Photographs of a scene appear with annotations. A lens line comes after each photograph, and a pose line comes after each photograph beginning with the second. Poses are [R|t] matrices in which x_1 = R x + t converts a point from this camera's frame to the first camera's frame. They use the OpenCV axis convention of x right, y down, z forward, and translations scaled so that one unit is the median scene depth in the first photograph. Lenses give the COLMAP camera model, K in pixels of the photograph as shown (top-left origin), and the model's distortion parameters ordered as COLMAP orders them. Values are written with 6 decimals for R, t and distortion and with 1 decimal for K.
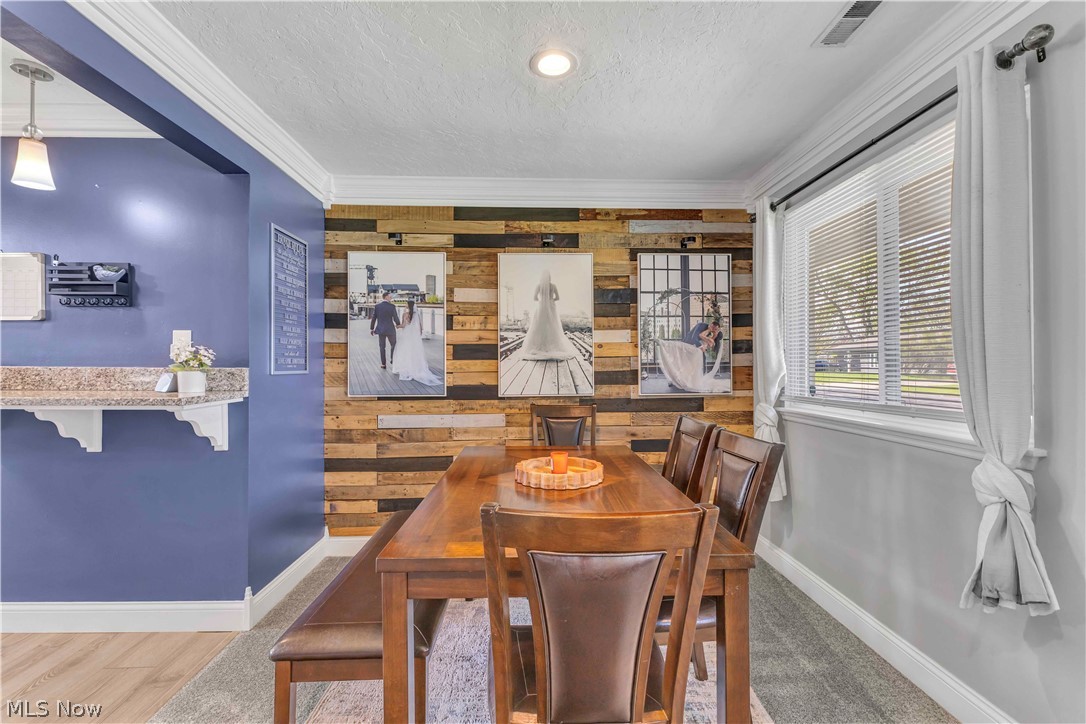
lens RADIAL K [[466.6, 0, 539.0], [0, 466.6, 360.0], [0, 0, 1]] dist [0.001803, 0.000050]
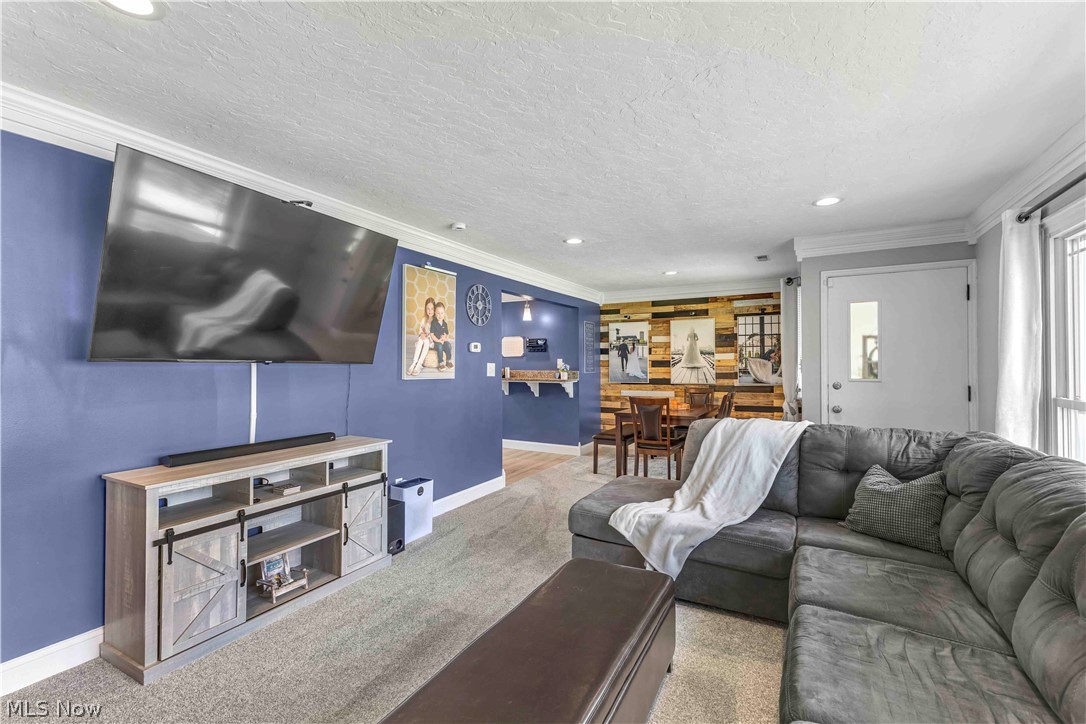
lens RADIAL K [[473.2, 0, 549.3], [0, 473.2, 363.8], [0, 0, 1]] dist [0.001578, 0.000136]
pose [[0.868814, -0.002518, -0.495131, 0.537851], [0.008130, 0.999925, 0.009182, -0.043669], [0.495071, -0.012003, 0.868770, -1.291848]]
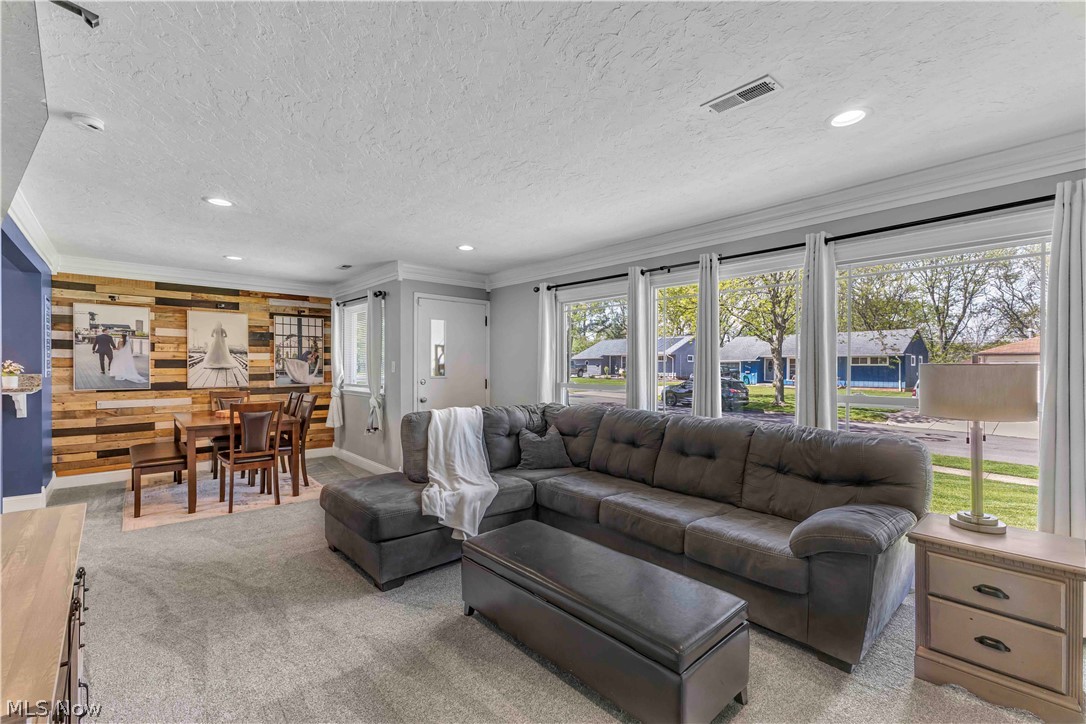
lens RADIAL K [[465.0, 0, 547.6], [0, 465.0, 369.7], [0, 0, 1]] dist [0.001451, 0.000176]
pose [[0.753315, -0.001717, 0.657658, -0.224306], [-0.011305, 0.999815, 0.015561, -0.039191], [-0.657563, -0.019157, 0.753156, -1.320070]]
